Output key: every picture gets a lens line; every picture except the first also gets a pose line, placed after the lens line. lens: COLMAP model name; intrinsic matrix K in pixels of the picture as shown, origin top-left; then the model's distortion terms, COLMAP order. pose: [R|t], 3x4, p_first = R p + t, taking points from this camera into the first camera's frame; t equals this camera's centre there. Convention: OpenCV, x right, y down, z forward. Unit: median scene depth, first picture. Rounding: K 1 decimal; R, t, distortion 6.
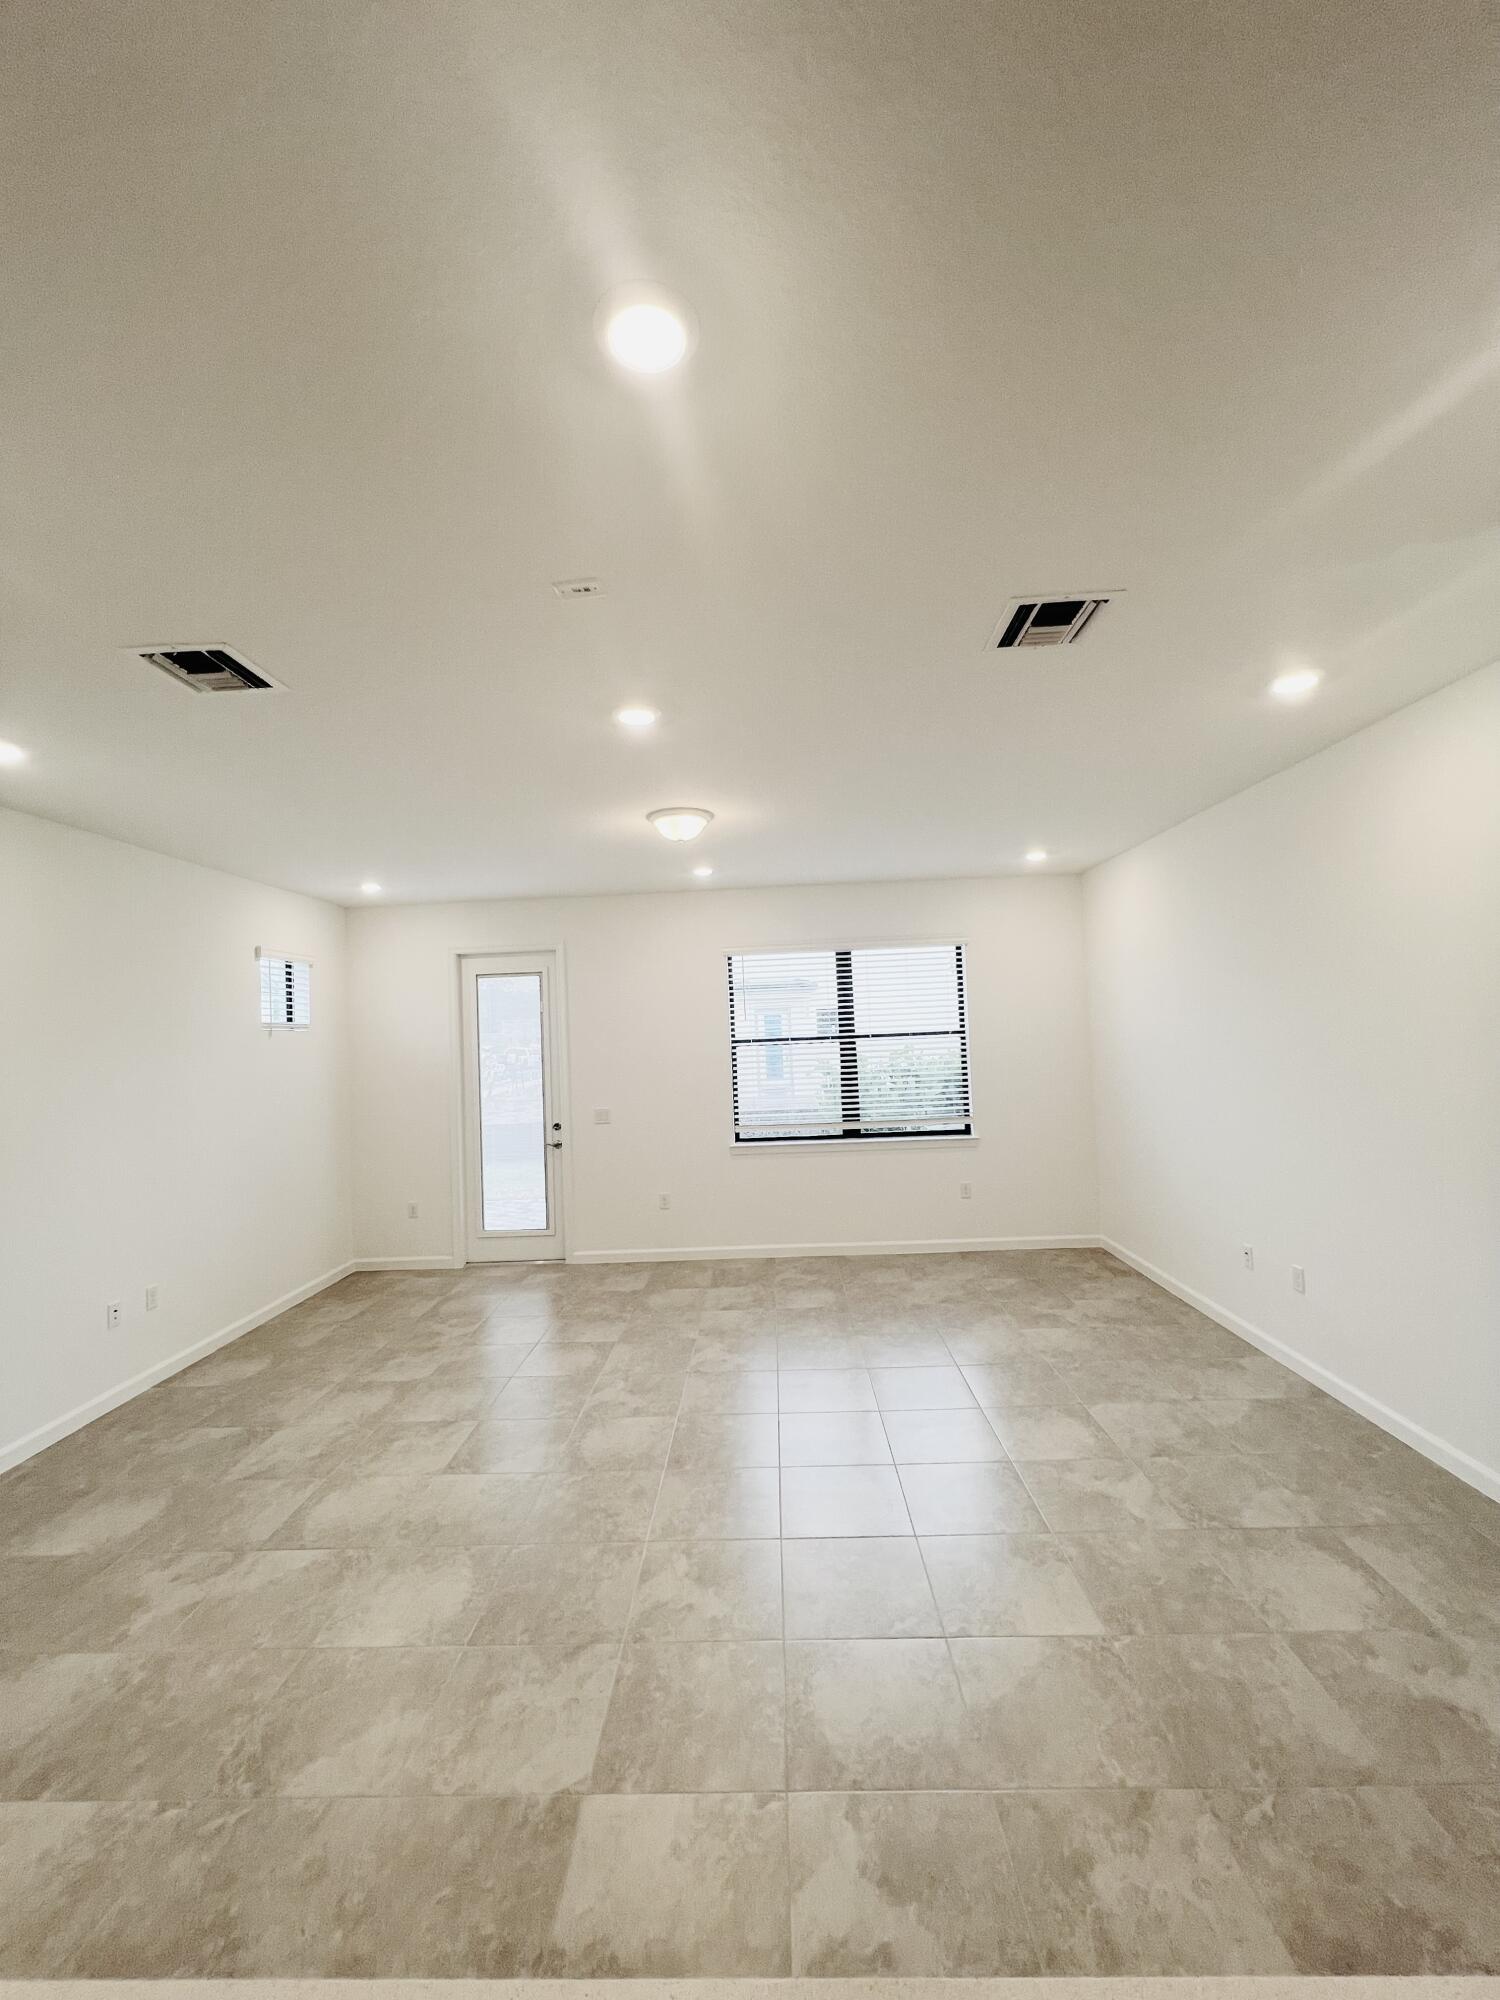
lens RADIAL K [[800.8, 0, 747.0], [0, 800.8, 1005.1], [0, 0, 1]] dist [-0.001287, -0.000289]
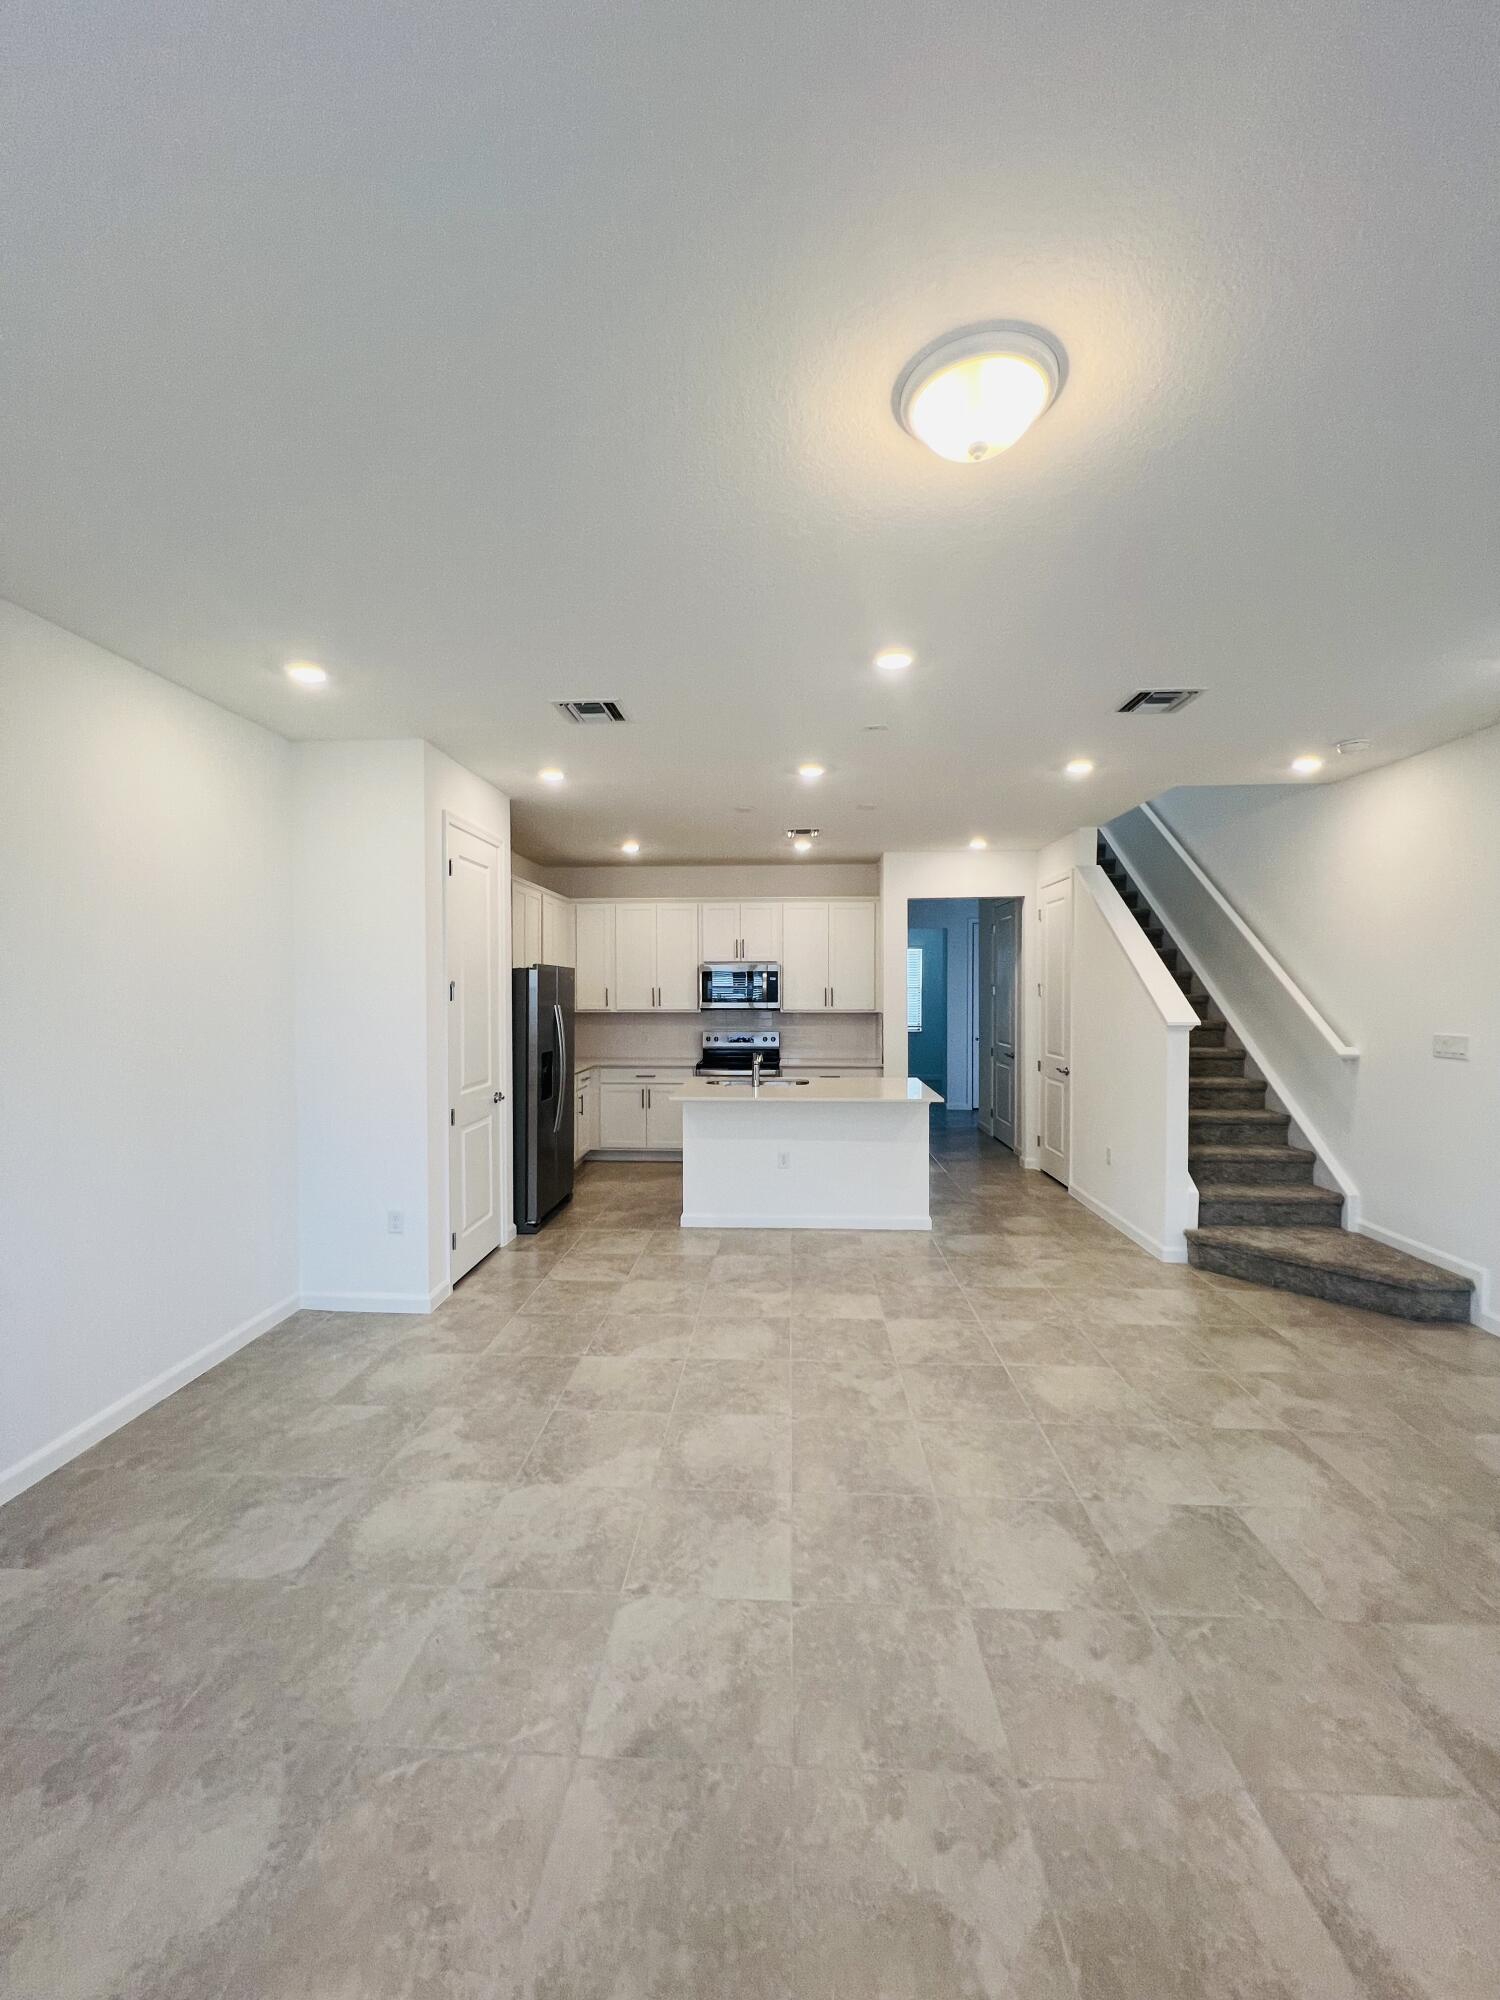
lens RADIAL K [[801.3, 0, 747.8], [0, 801.3, 1005.1], [0, 0, 1]] dist [-0.002145, 0.000477]
pose [[-0.998873, 0.040379, 0.024944, 0.026202], [0.039906, 0.999019, -0.019172, 0.057309], [-0.025694, -0.018155, -0.999505, 1.064727]]
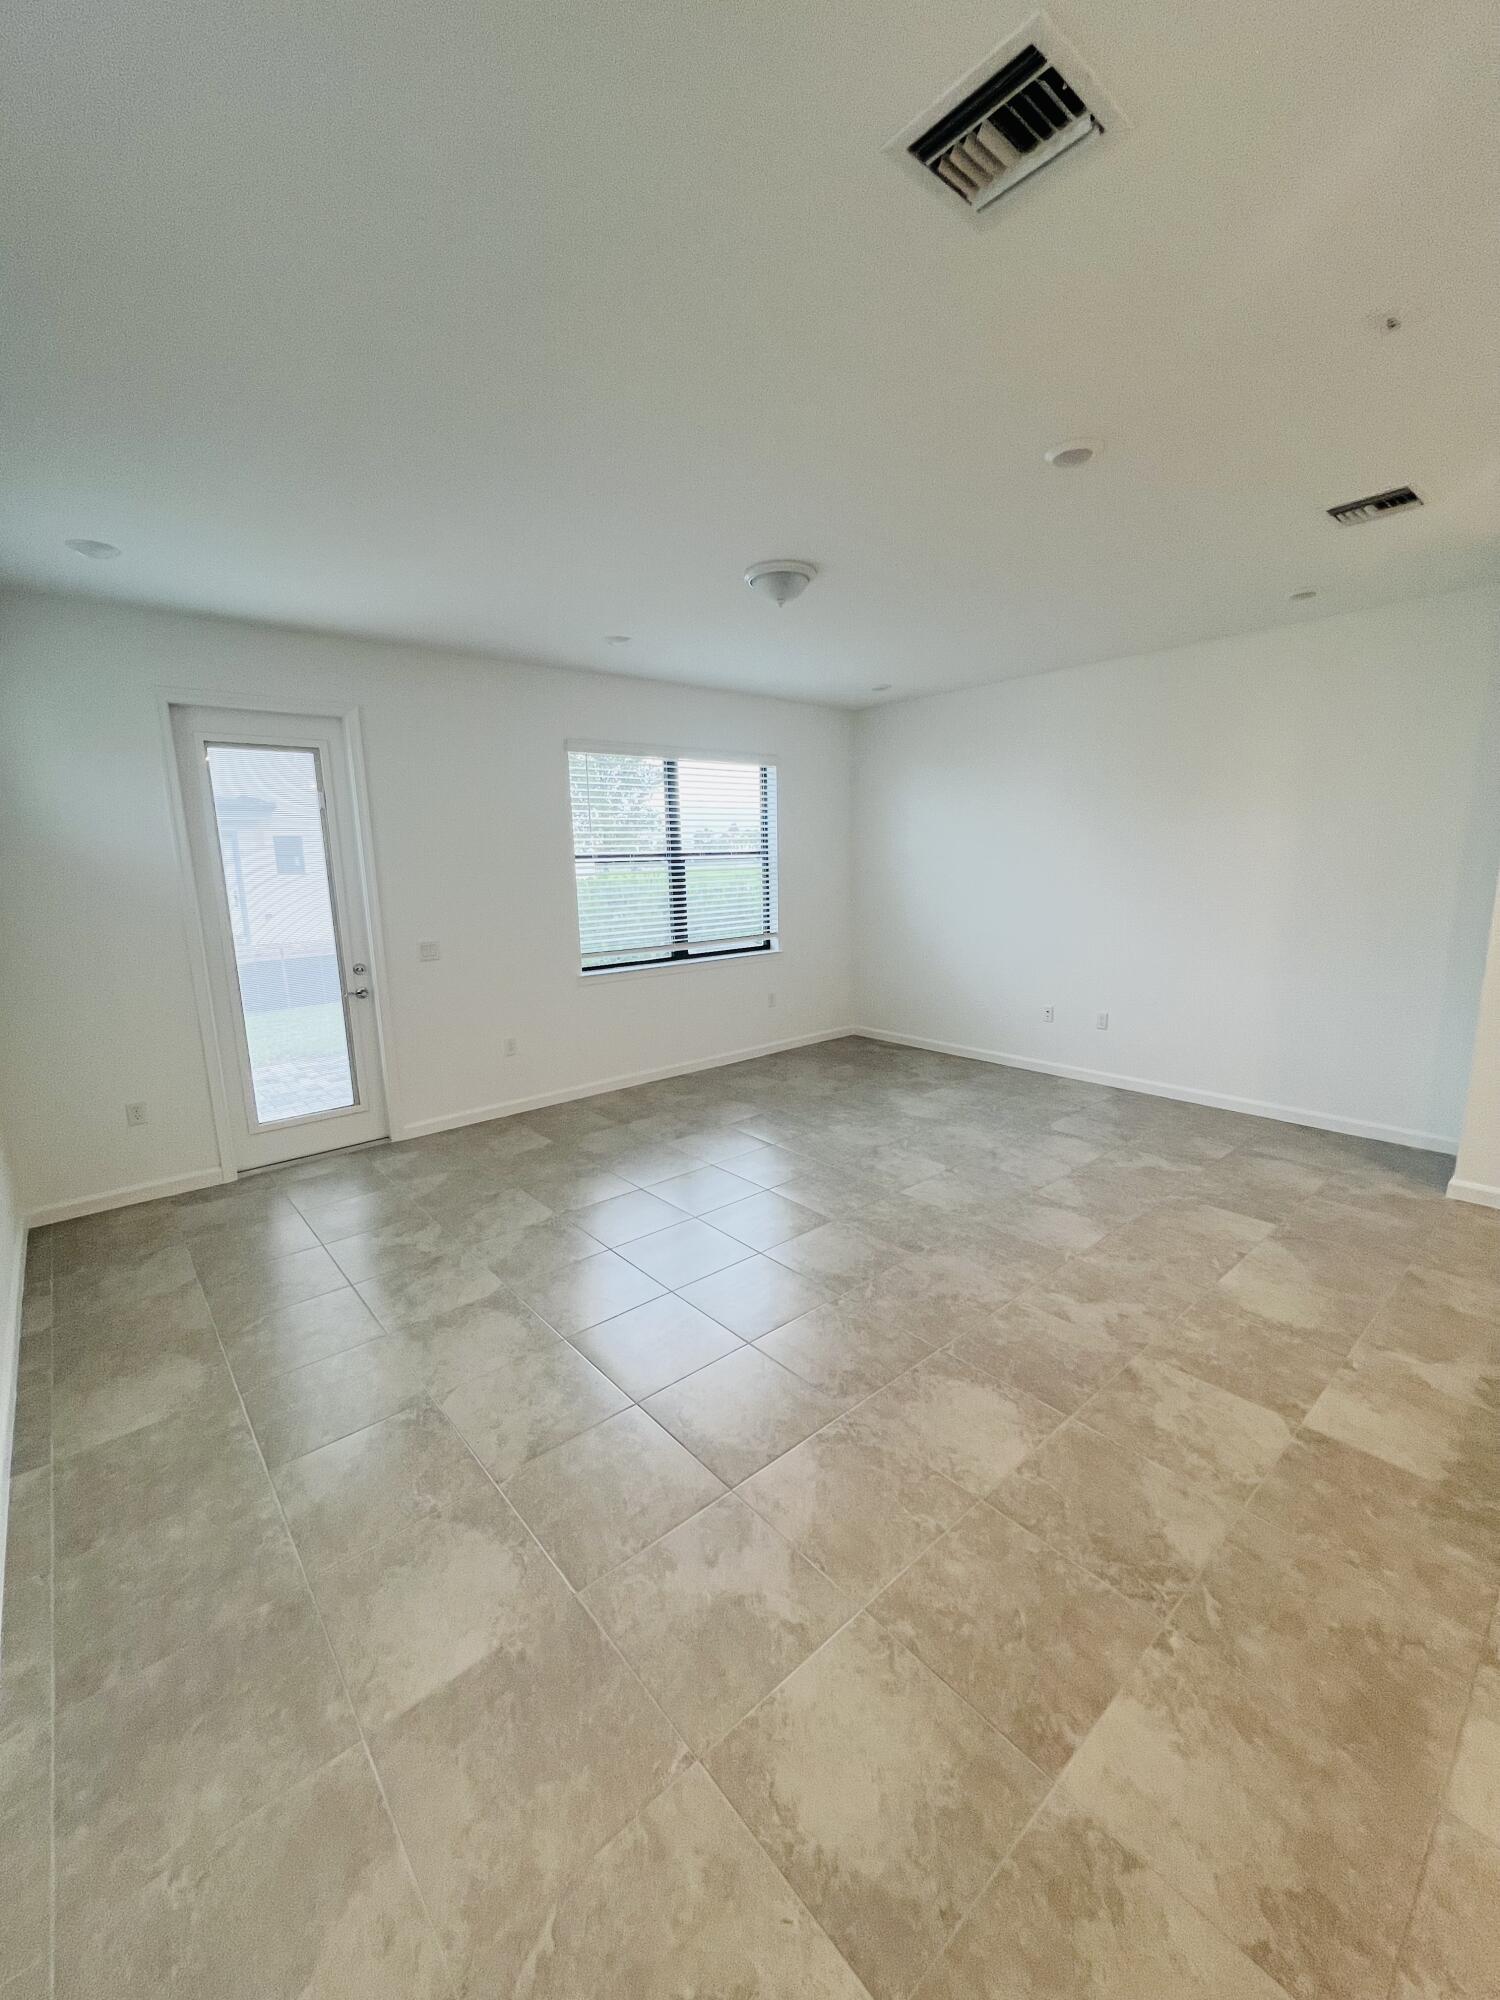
lens RADIAL K [[801.3, 0, 747.8], [0, 801.3, 1005.1], [0, 0, 1]] dist [-0.002145, 0.000477]
pose [[0.739619, -0.099802, 0.665585, -0.544739], [-0.032324, 0.982535, 0.183246, 0.044312], [-0.672249, -0.157047, 0.723476, 0.259863]]
